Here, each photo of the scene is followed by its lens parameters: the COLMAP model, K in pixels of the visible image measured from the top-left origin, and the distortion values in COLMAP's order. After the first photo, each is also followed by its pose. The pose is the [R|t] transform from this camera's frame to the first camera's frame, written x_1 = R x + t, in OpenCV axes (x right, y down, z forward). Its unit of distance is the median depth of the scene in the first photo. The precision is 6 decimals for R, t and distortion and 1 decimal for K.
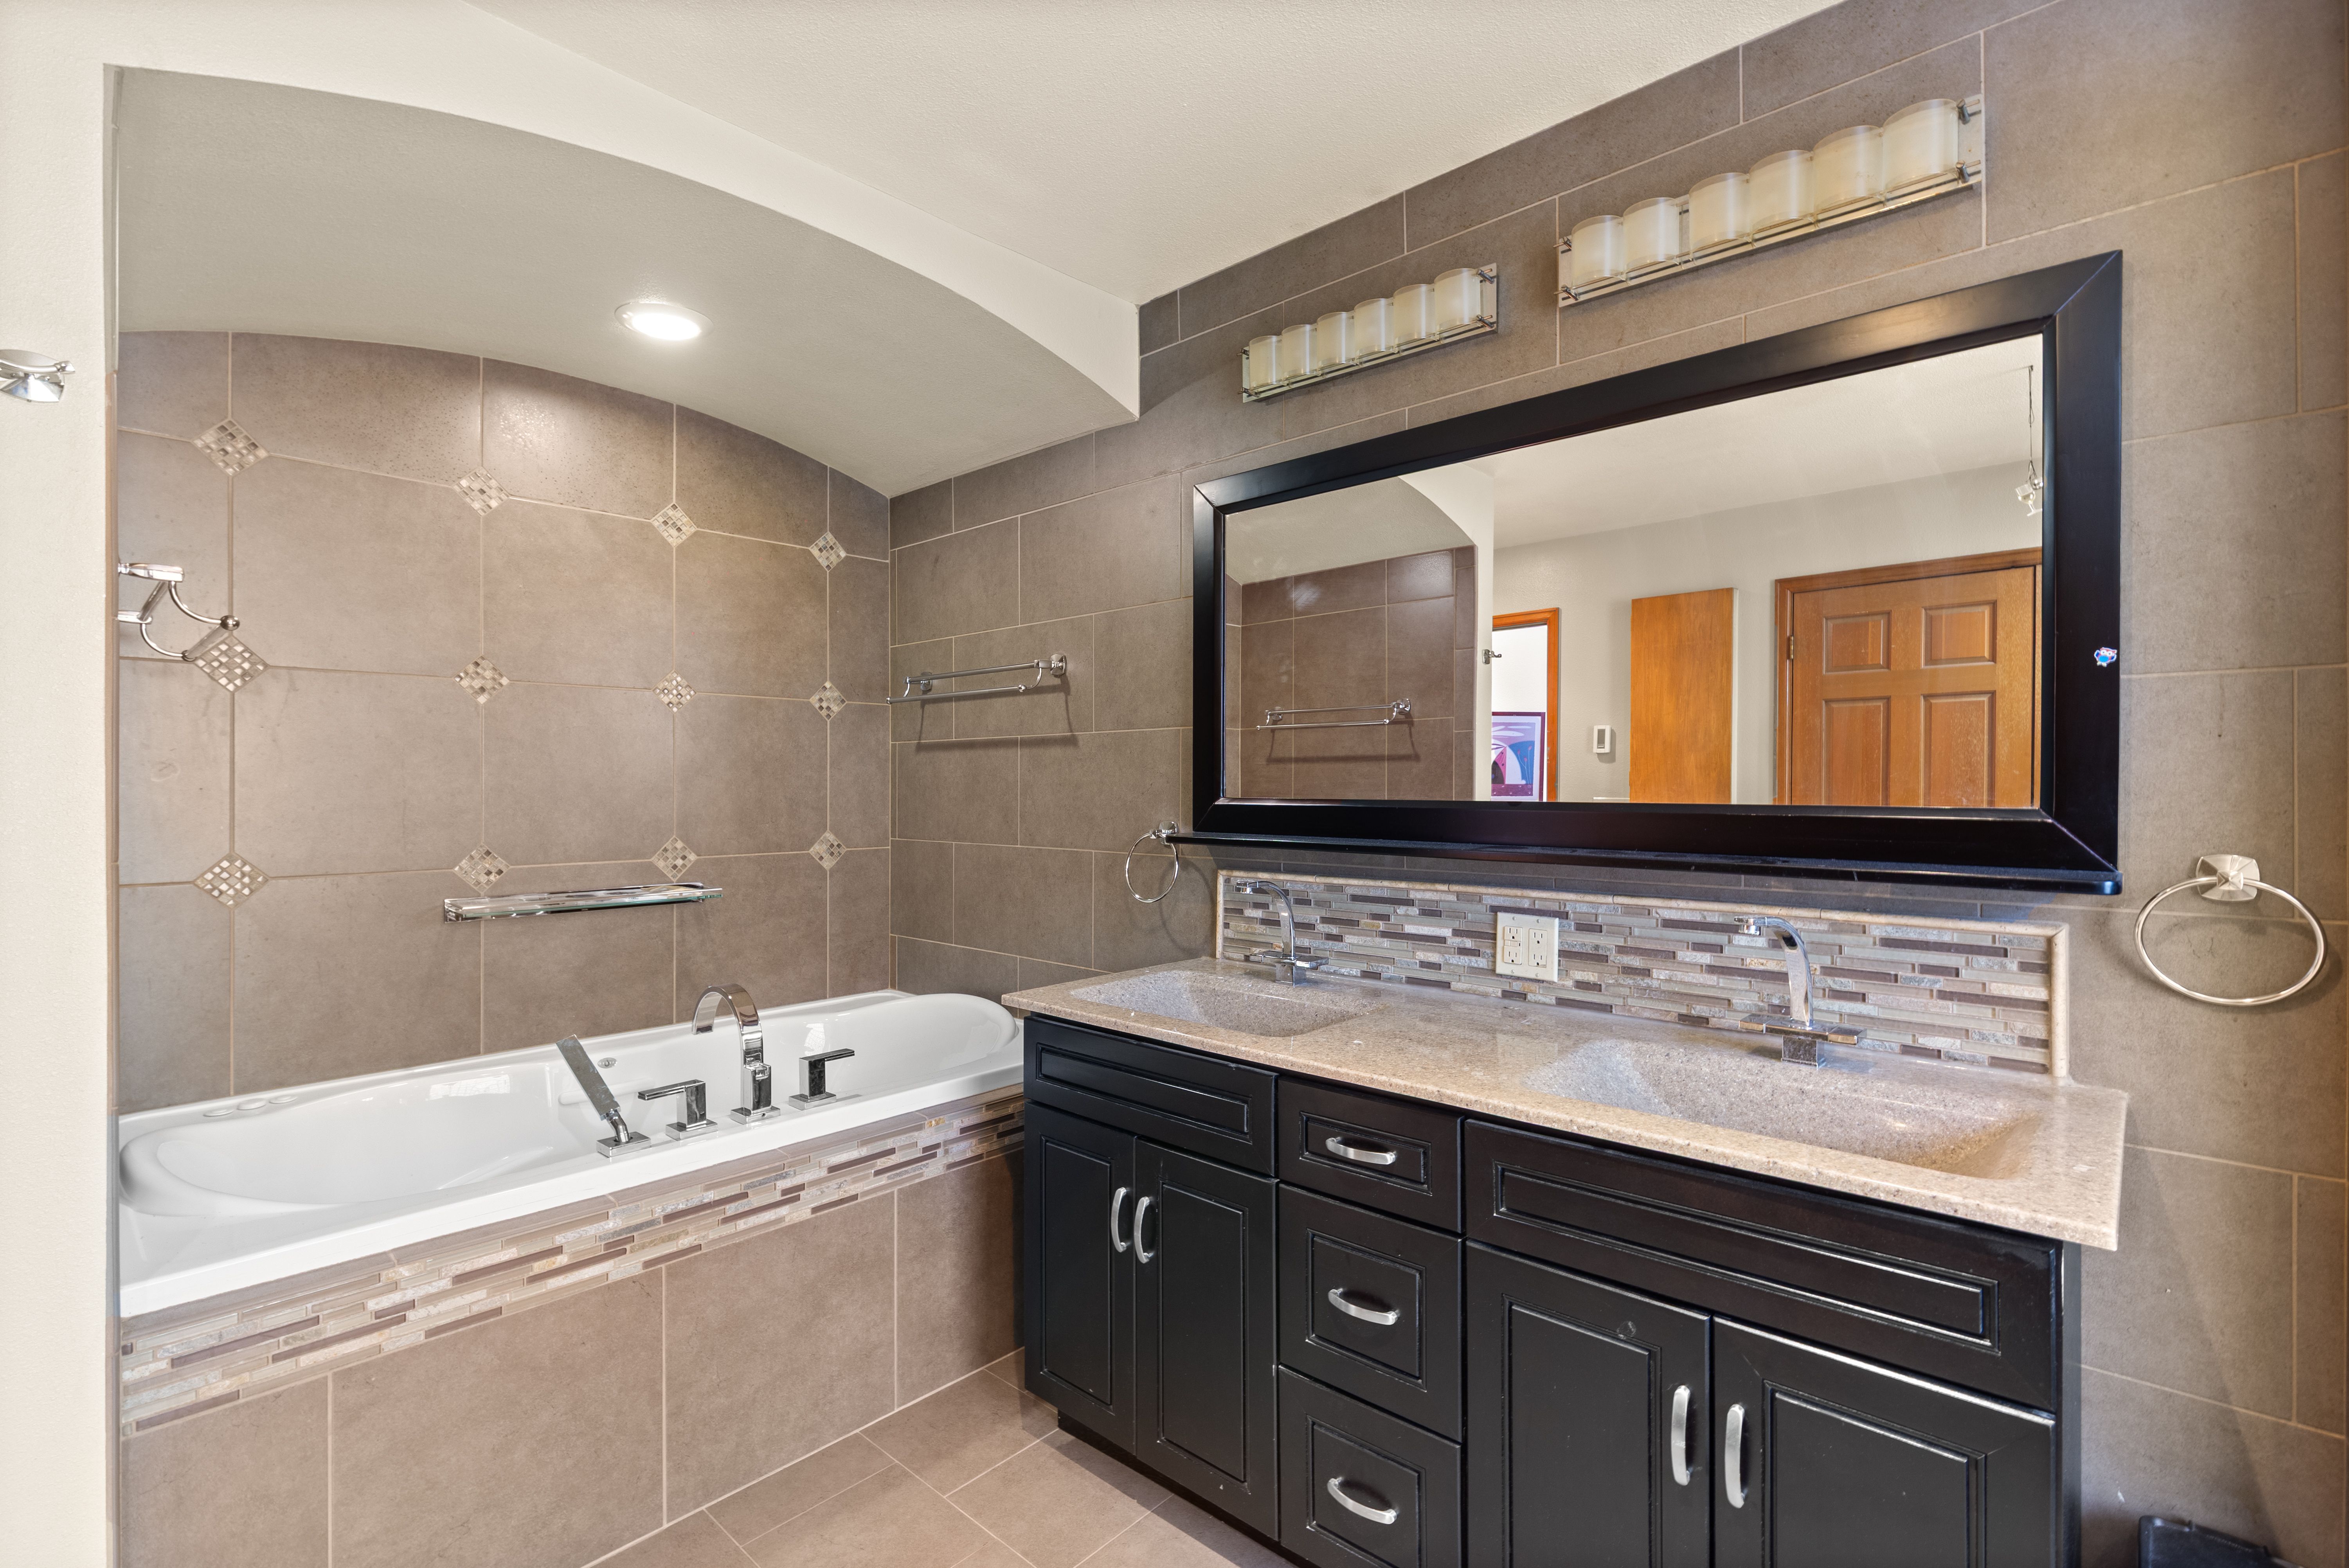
lens RADIAL K [[1055.9, 0, 1174.5], [0, 1055.9, 784.0], [0, 0, 1]] dist [0.003176, -0.000237]
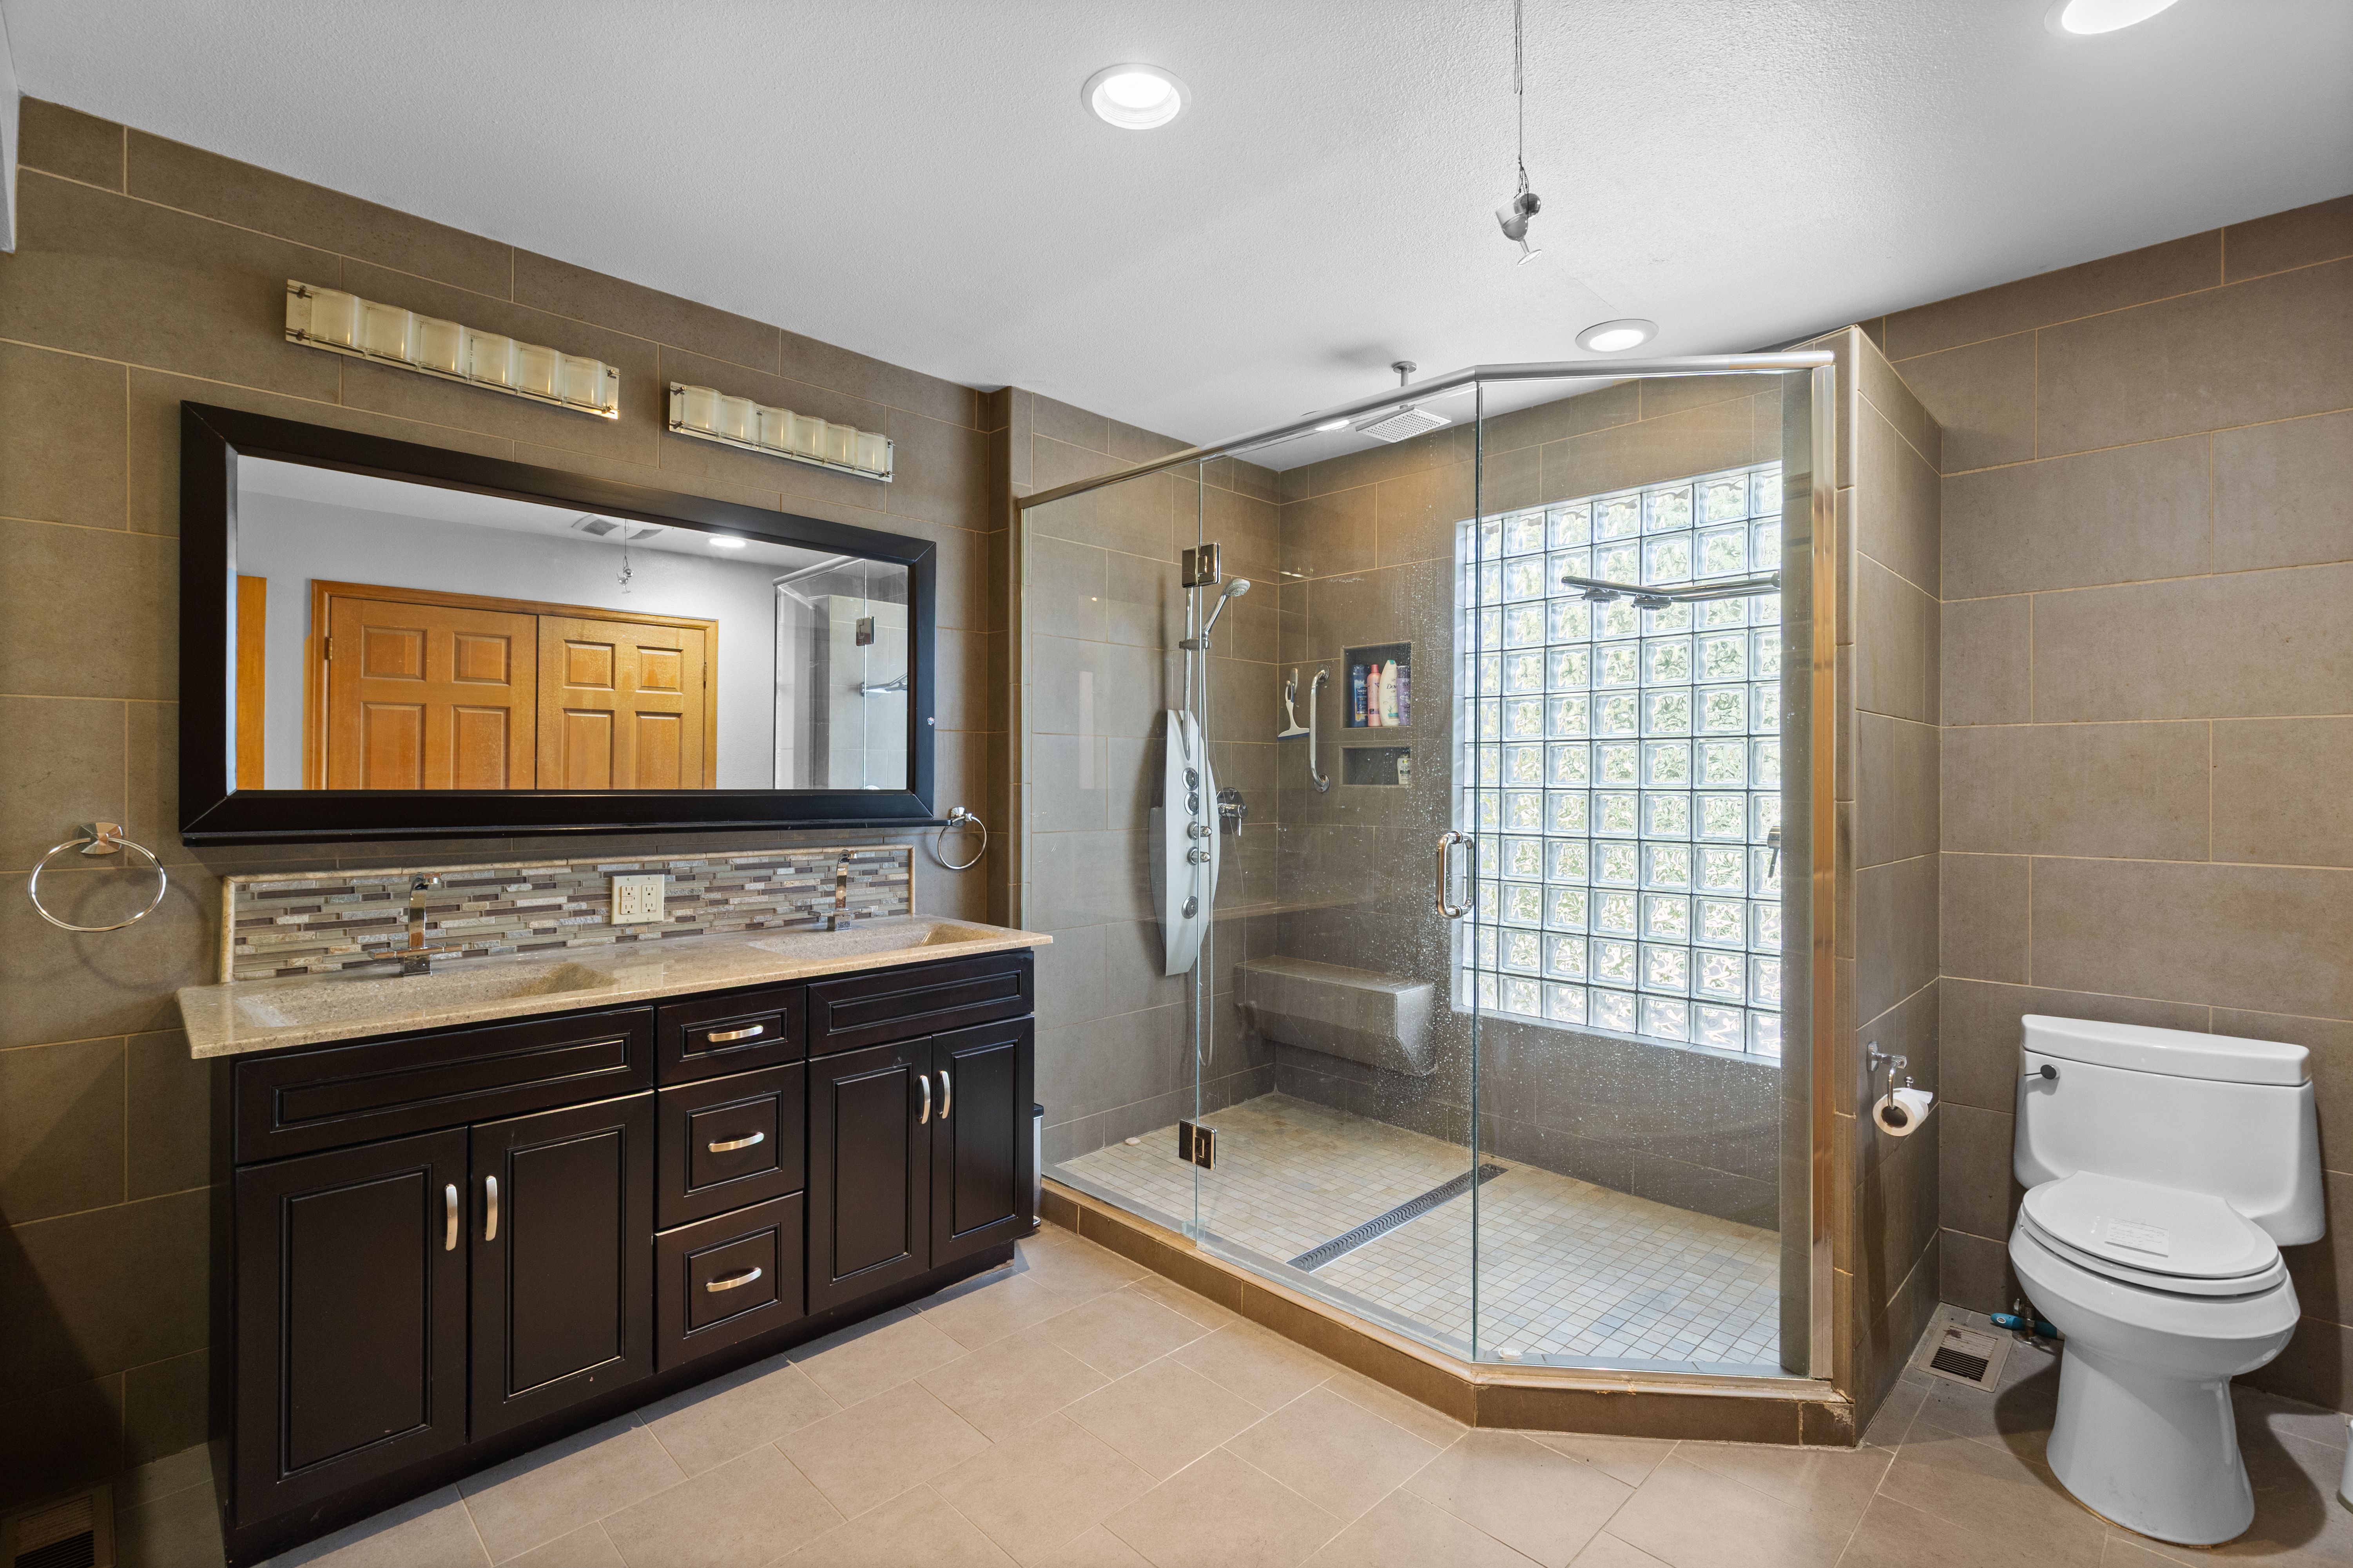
lens RADIAL K [[1057.5, 0, 1176.5], [0, 1057.5, 784.0], [0, 0, 1]] dist [0.003176, -0.000237]
pose [[0.052855, 0.000346, 0.998602, -0.937706], [-0.000664, 1.000000, -0.000312, 0.009692], [-0.998602, -0.000647, 0.052855, 0.256542]]
